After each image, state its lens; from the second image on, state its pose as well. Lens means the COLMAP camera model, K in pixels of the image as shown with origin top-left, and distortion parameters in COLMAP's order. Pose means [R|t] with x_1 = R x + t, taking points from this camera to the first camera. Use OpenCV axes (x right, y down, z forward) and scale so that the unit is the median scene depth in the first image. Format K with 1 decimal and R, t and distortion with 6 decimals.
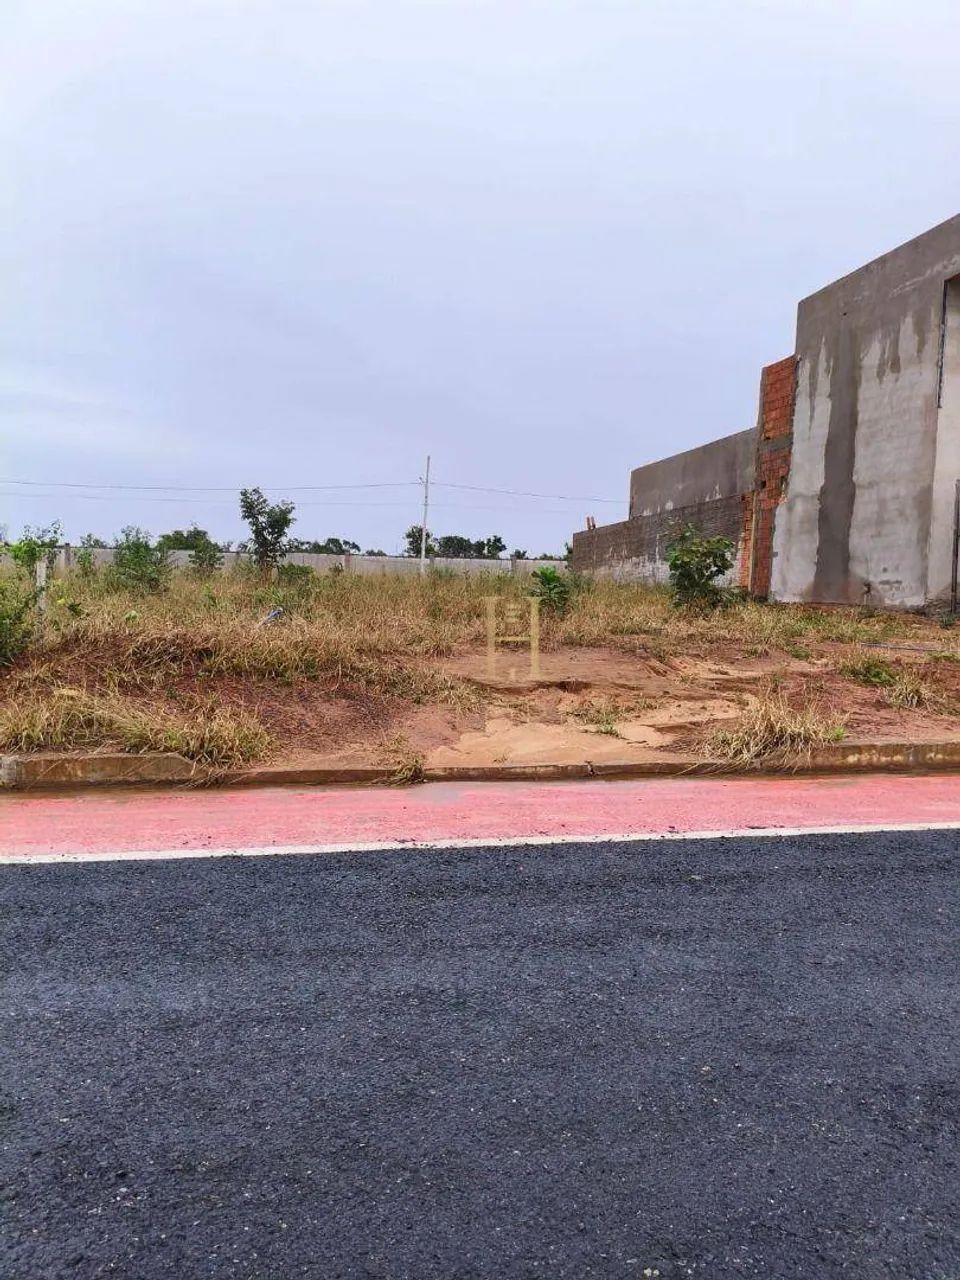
lens RADIAL K [[994.8, 0, 478.2], [0, 994.8, 601.8], [0, 0, 1]] dist [0.128457, -0.259922]
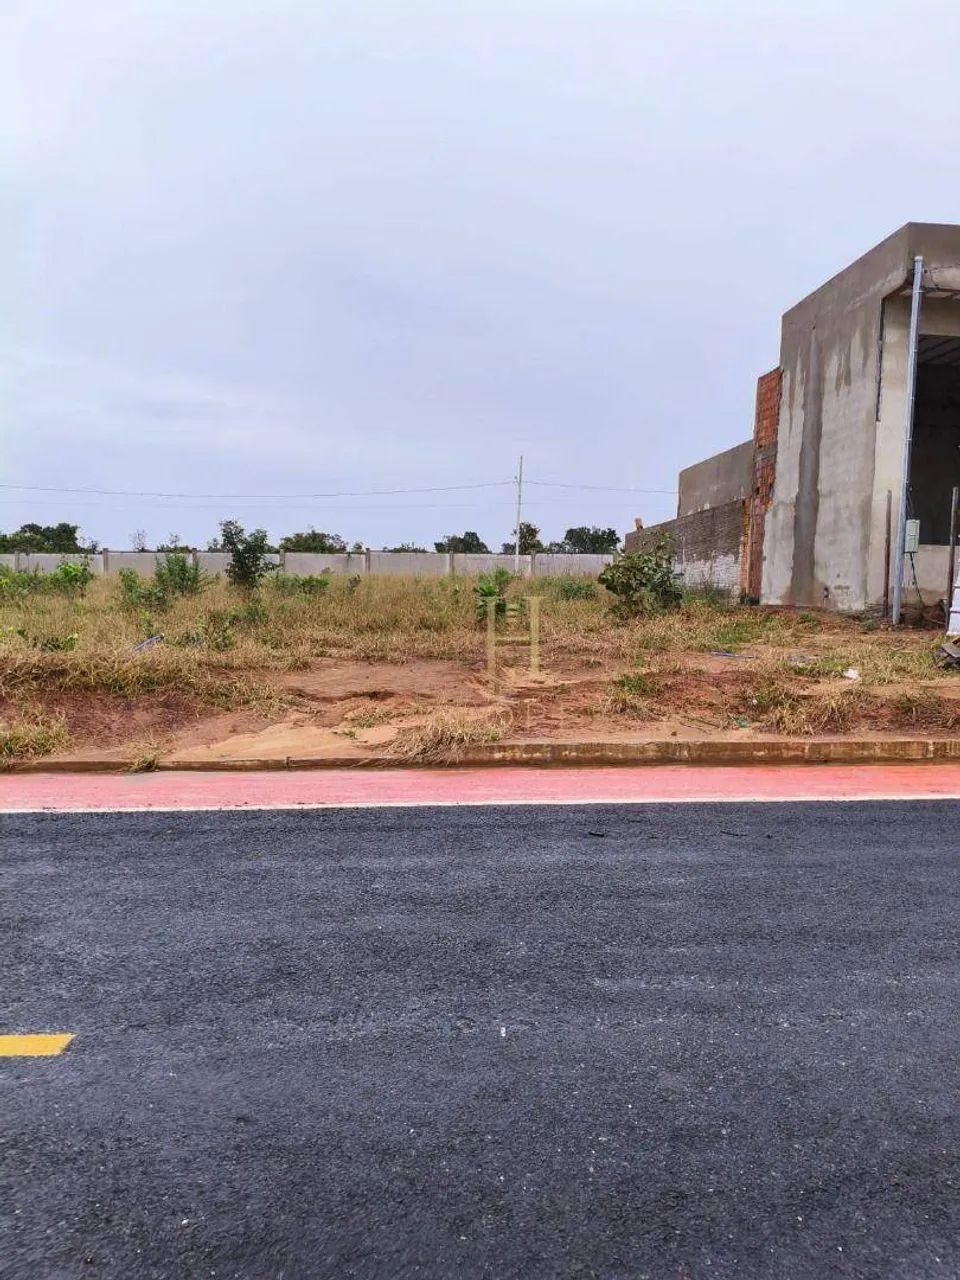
lens RADIAL K [[1001.2, 0, 480.0], [0, 1001.2, 640.0], [0, 0, 1]] dist [0.077757, -0.202364]
pose [[0.988271, -0.007186, -0.152539, 0.189983], [0.014545, 0.998780, 0.047182, -0.019152], [0.152013, -0.048848, 0.987171, -0.096465]]
